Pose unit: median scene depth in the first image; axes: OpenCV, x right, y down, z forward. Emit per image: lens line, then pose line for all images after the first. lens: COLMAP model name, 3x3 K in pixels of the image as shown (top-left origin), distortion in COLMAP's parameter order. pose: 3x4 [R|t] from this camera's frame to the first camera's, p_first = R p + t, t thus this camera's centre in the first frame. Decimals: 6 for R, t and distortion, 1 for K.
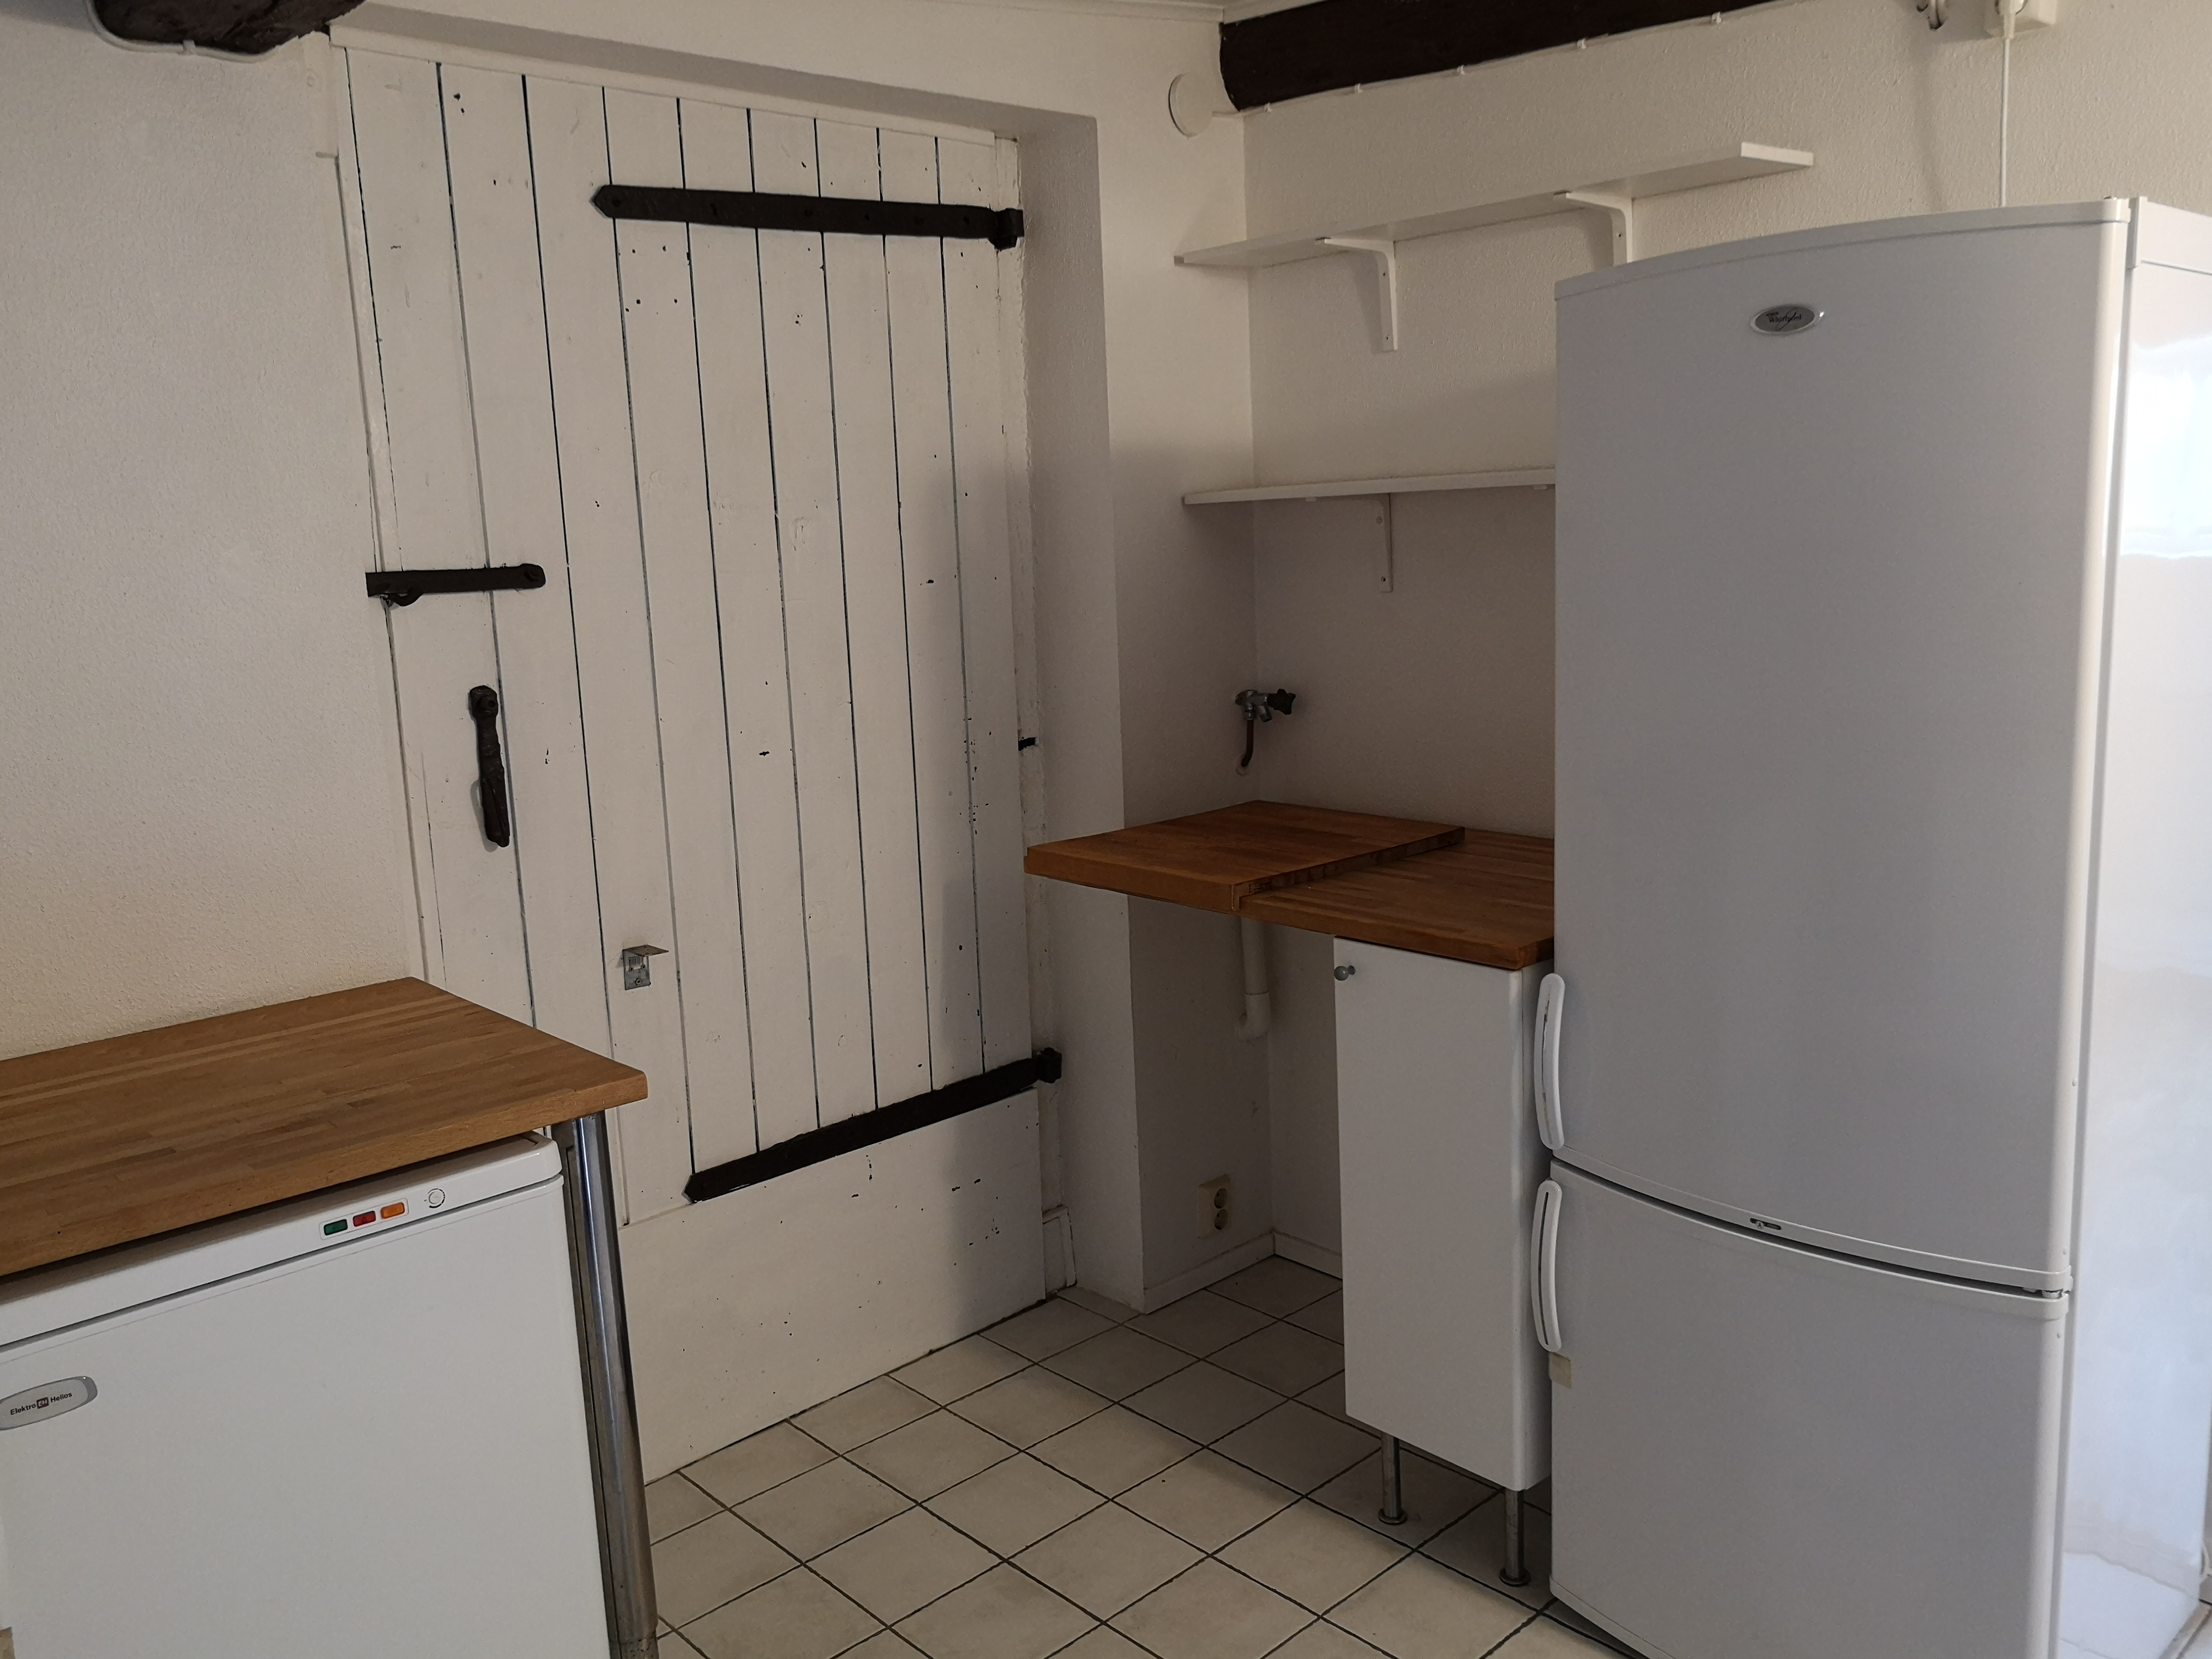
lens RADIAL K [[1750.8, 0, 1106.4], [0, 1750.8, 825.6], [0, 0, 1]] dist [-0.022937, 0.008431]
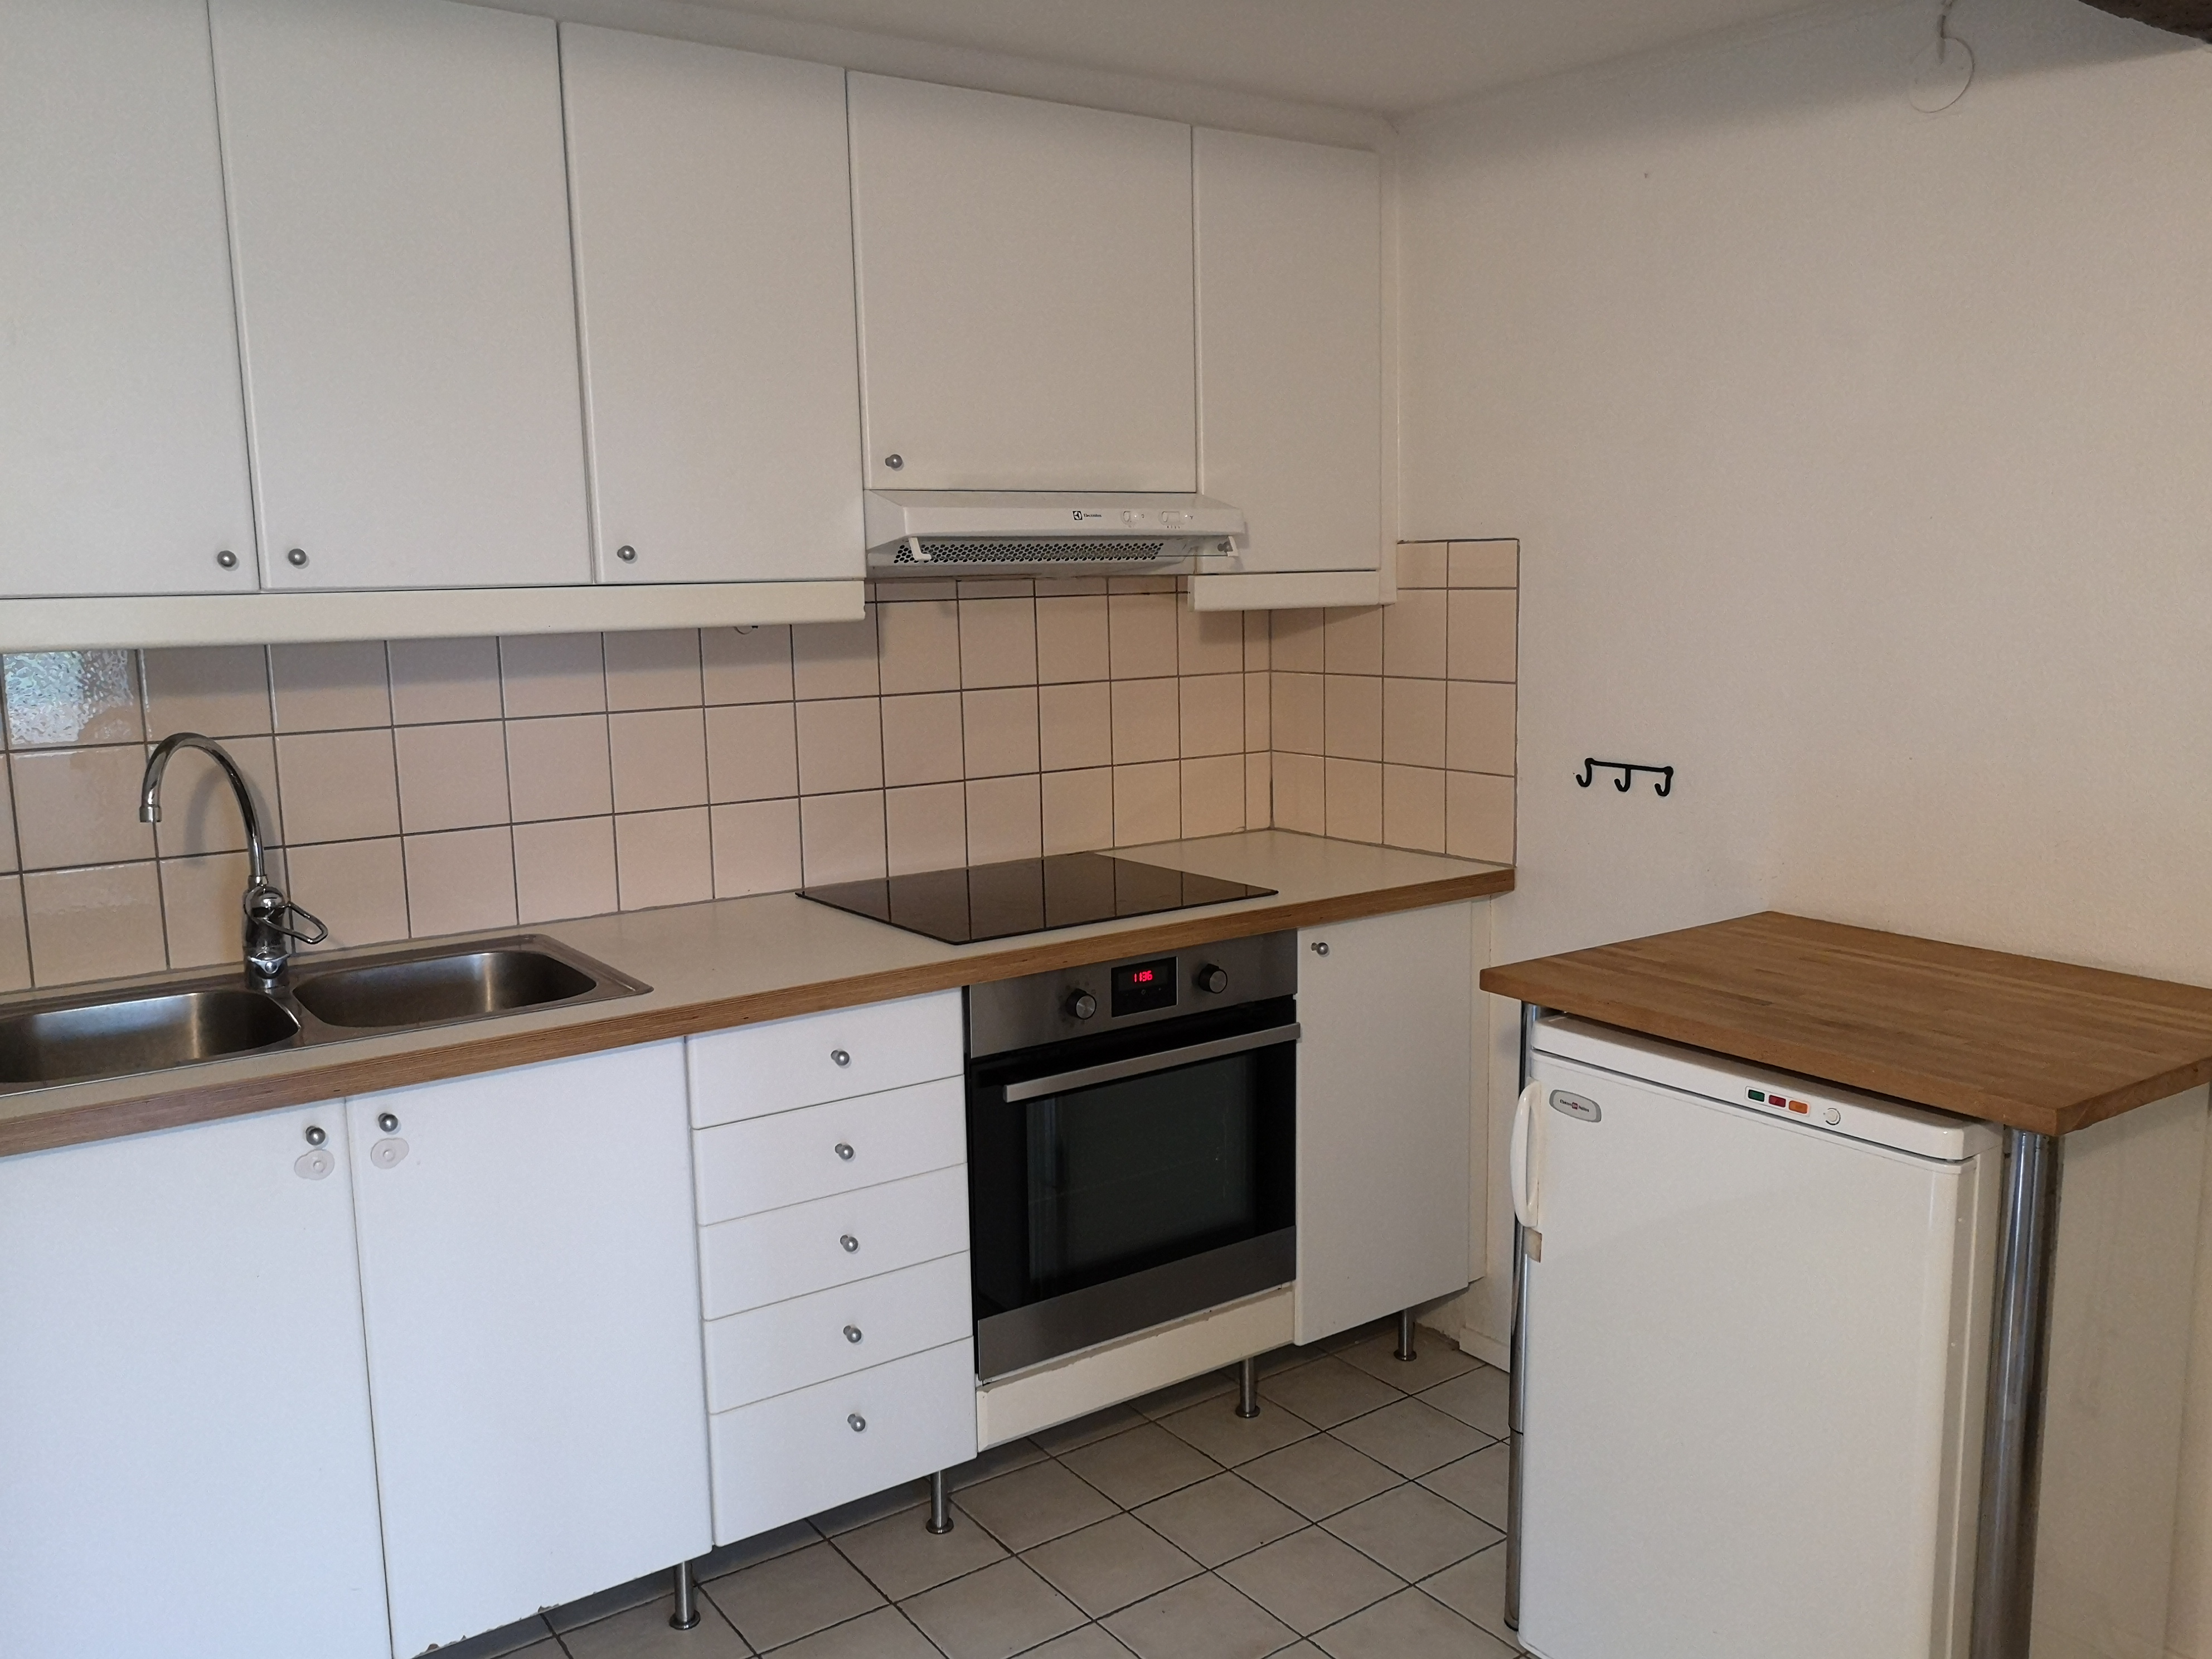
lens RADIAL K [[1750.8, 0, 1106.4], [0, 1750.8, 831.7], [0, 0, 1]] dist [-0.022937, 0.008431]
pose [[-0.136669, 0.195955, -0.971042, 0.736846], [-0.149827, 0.964875, 0.215797, -0.137730], [0.979221, 0.174981, -0.102509, 0.613587]]
